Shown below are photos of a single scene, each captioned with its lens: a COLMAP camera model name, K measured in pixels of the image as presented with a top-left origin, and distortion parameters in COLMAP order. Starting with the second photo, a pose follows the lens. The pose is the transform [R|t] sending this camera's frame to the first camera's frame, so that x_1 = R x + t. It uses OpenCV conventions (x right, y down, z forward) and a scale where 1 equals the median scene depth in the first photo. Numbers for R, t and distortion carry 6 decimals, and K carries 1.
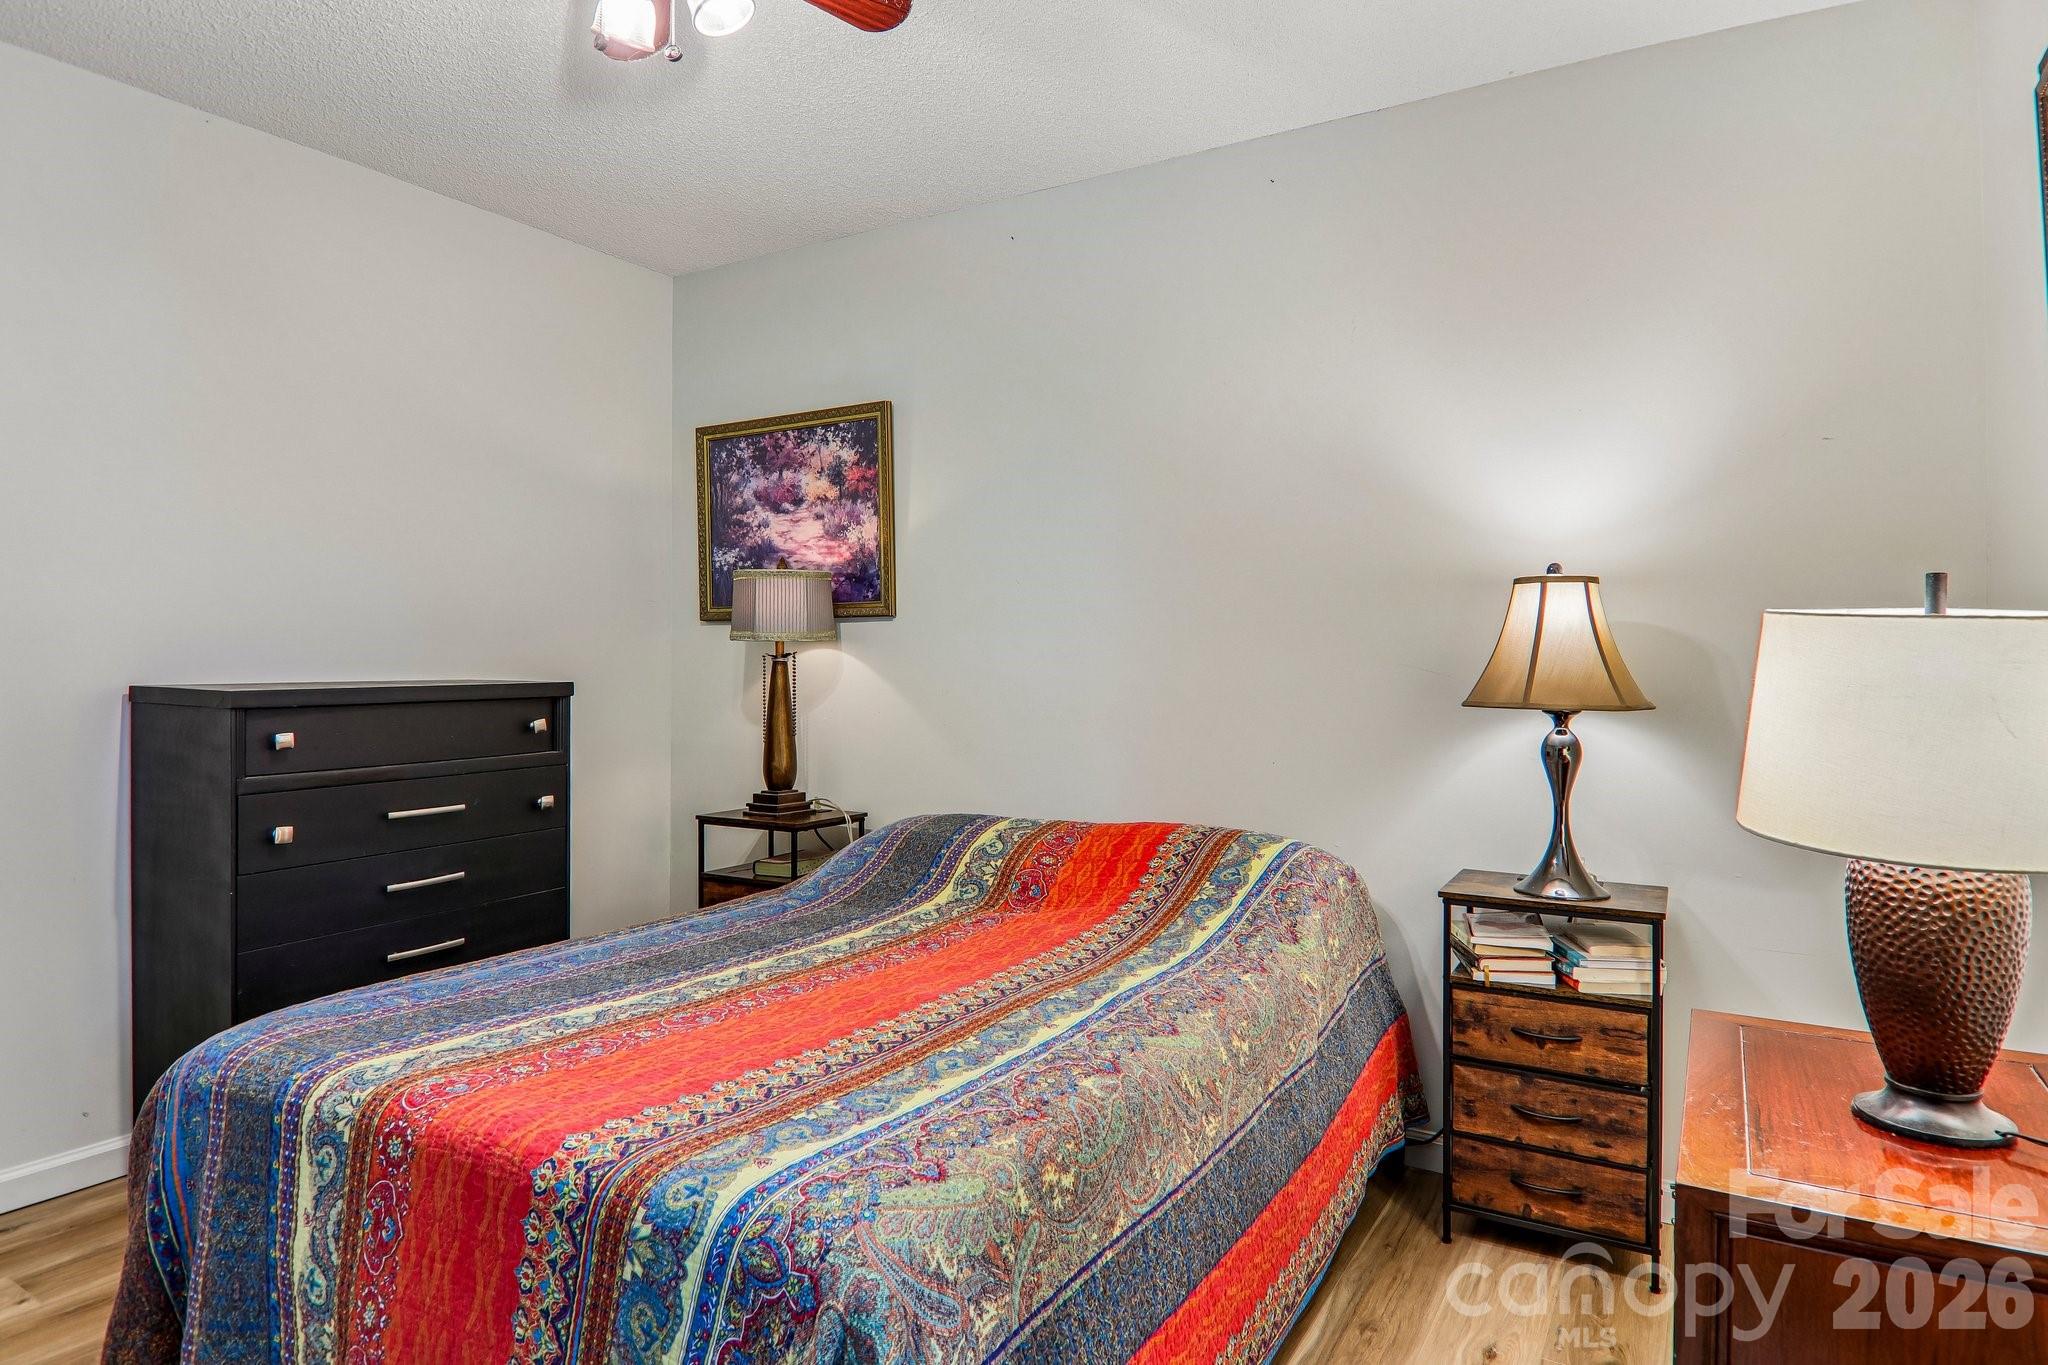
lens RADIAL K [[1134.0, 0, 1026.8], [0, 1134.0, 692.9], [0, 0, 1]] dist [0.023550, -0.026628]
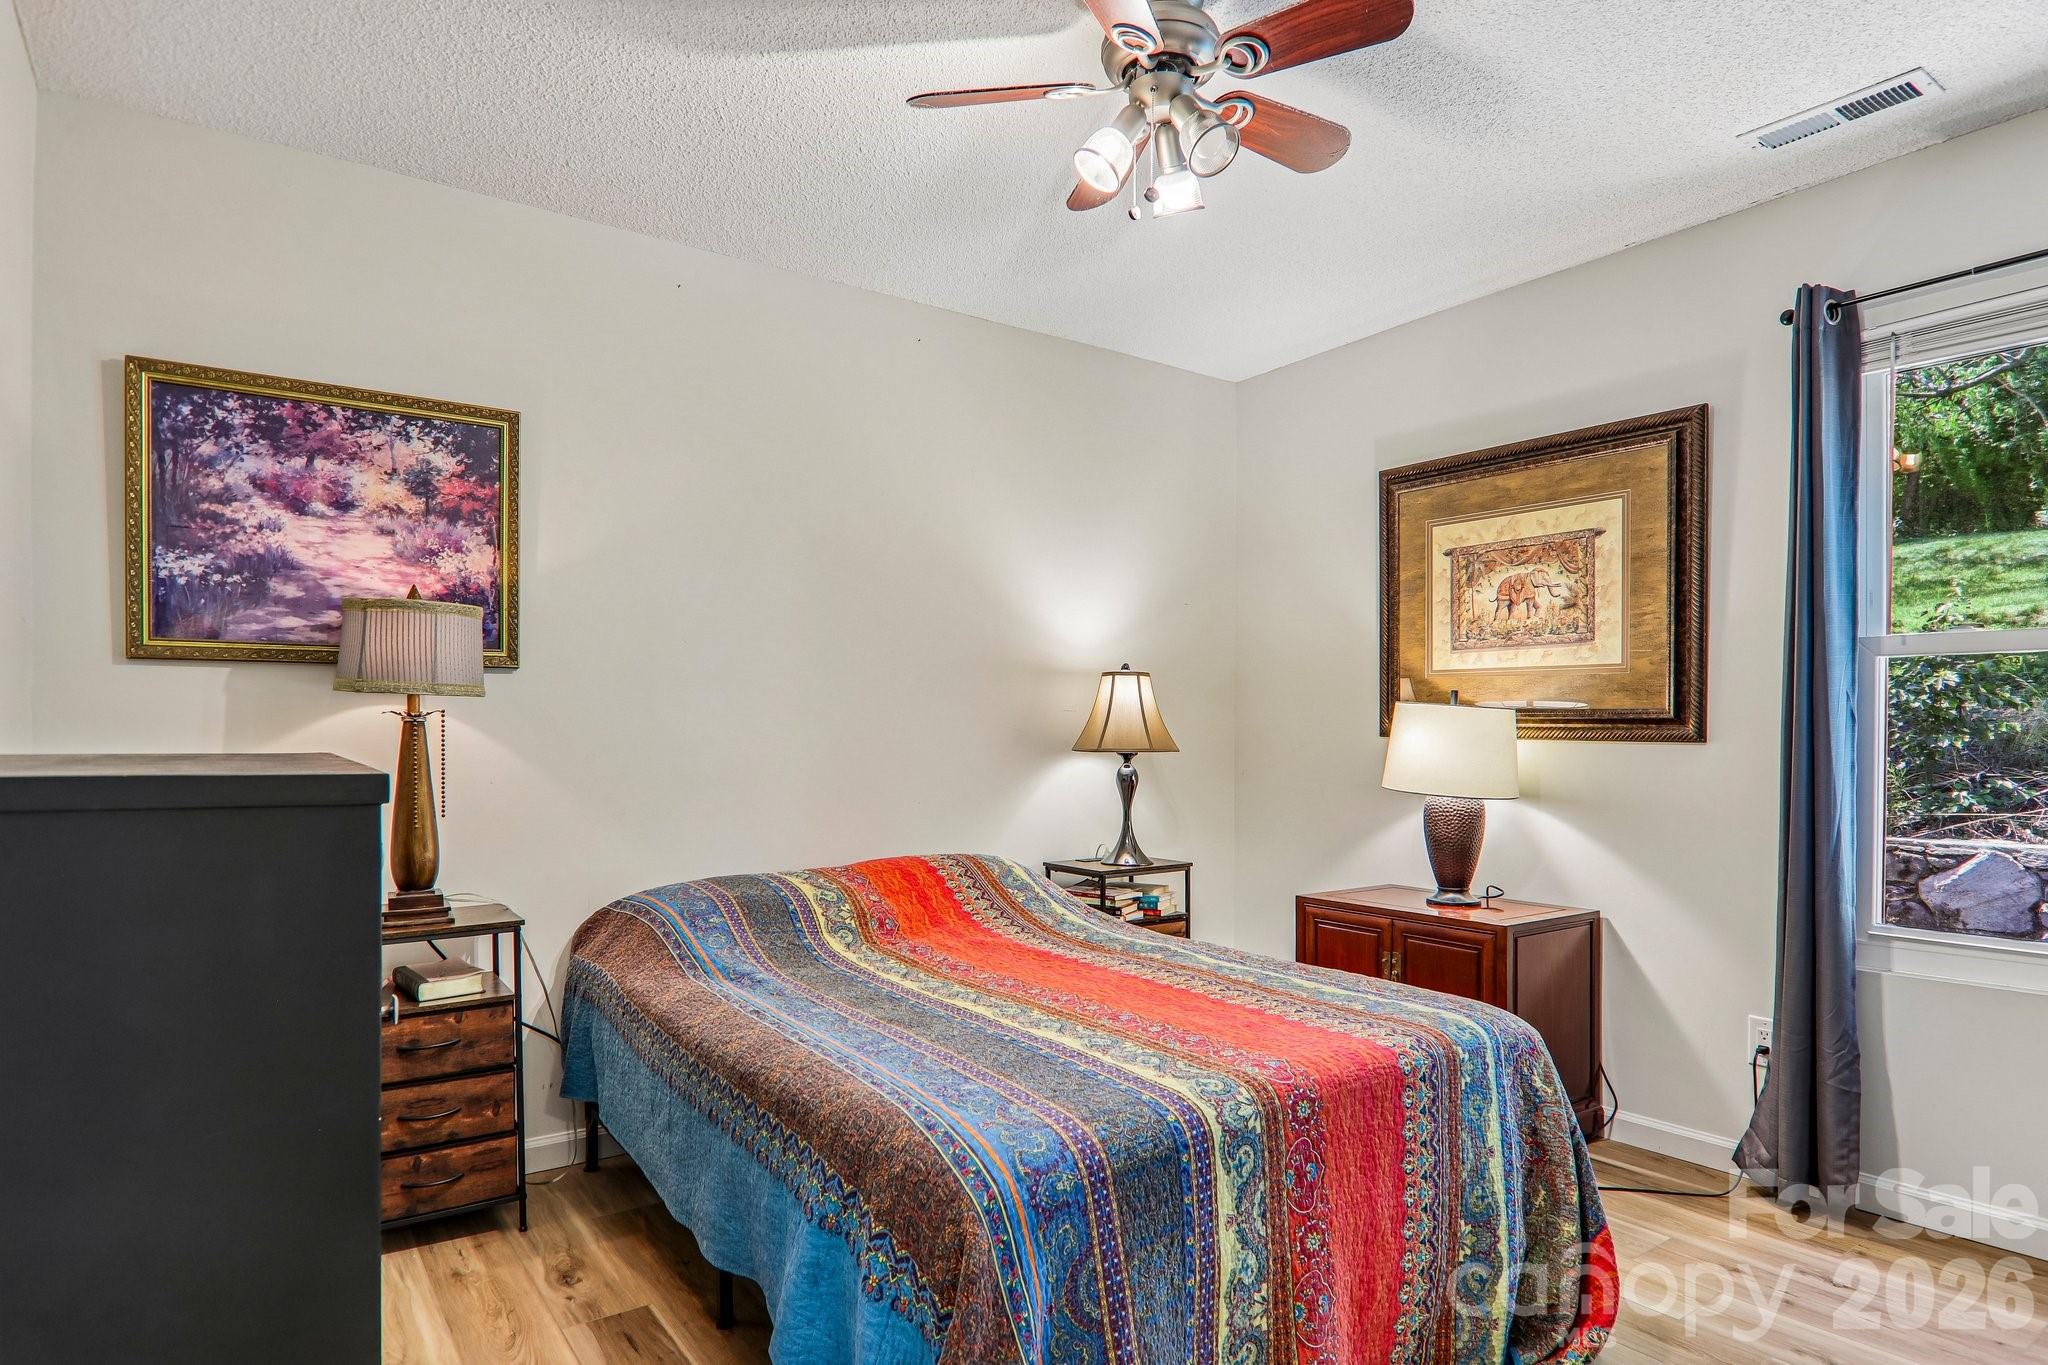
lens RADIAL K [[1159.5, 0, 1021.7], [0, 1159.5, 755.8], [0, 0, 1]] dist [-0.000207, -0.001502]
pose [[0.397522, -0.026005, 0.917224, -0.732571], [0.024360, 0.999545, 0.017782, -0.008919], [-0.917269, 0.015274, 0.397975, 0.305631]]
